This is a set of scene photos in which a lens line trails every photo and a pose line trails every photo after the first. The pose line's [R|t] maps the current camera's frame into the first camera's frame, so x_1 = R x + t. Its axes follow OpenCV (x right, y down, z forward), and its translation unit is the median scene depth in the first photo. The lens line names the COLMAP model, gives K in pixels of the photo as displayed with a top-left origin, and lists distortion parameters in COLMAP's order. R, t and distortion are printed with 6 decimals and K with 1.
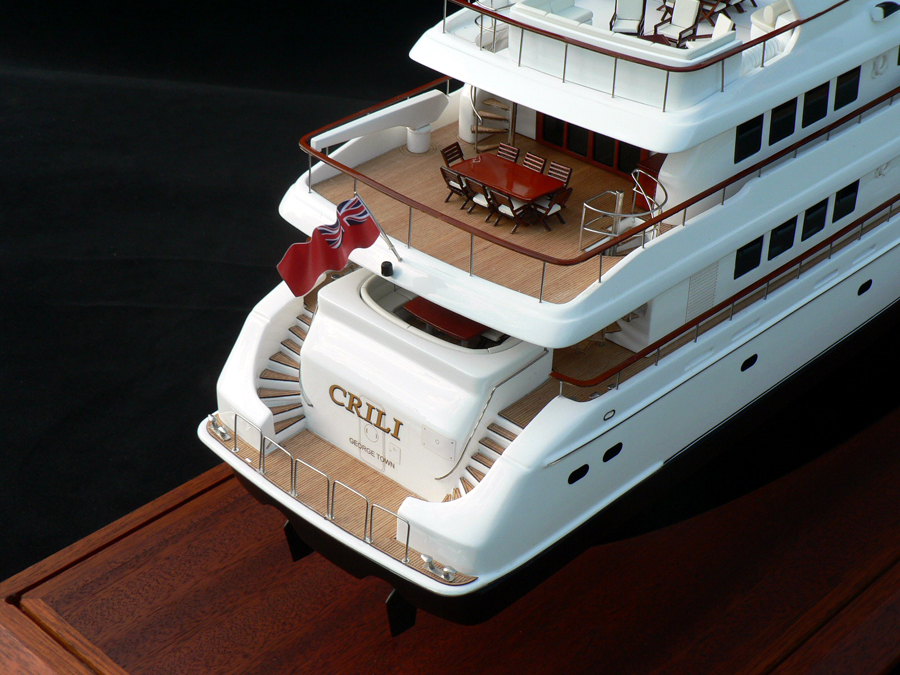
lens RADIAL K [[1530.6, 0, 450.0], [0, 1530.6, 337.5], [0, 0, 1]] dist [-0.036860, 0.173981]
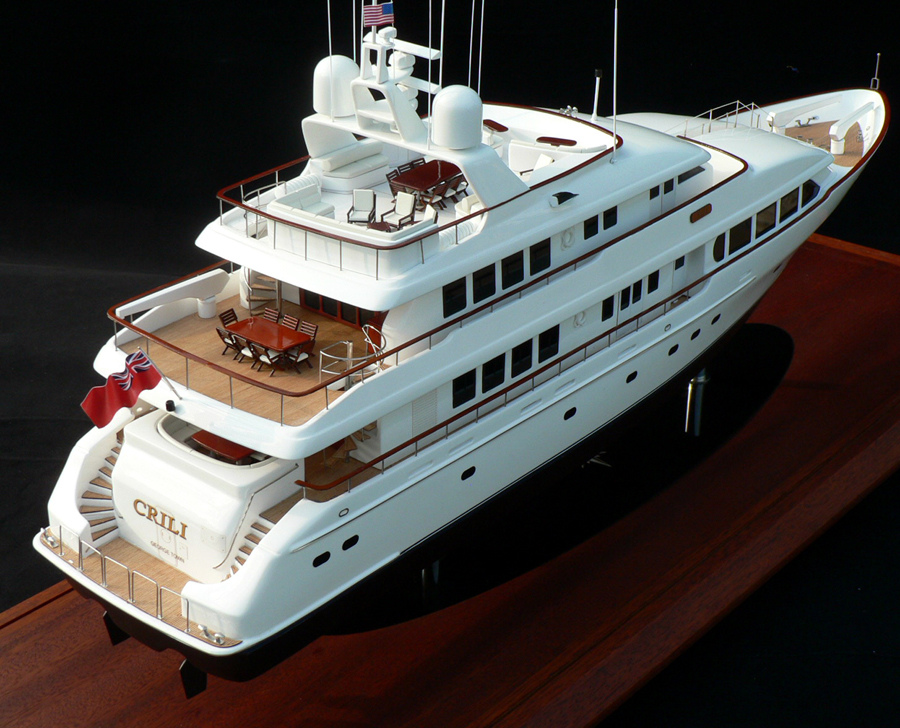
lens RADIAL K [[1555.4, 0, 450.0], [0, 1555.4, 364.0], [0, 0, 1]] dist [-0.046045, 0.213220]
pose [[0.998959, -0.031489, 0.032998, 0.148115], [0.034643, 0.994402, -0.099826, 0.057659], [-0.029670, 0.100866, 0.994458, -0.313102]]
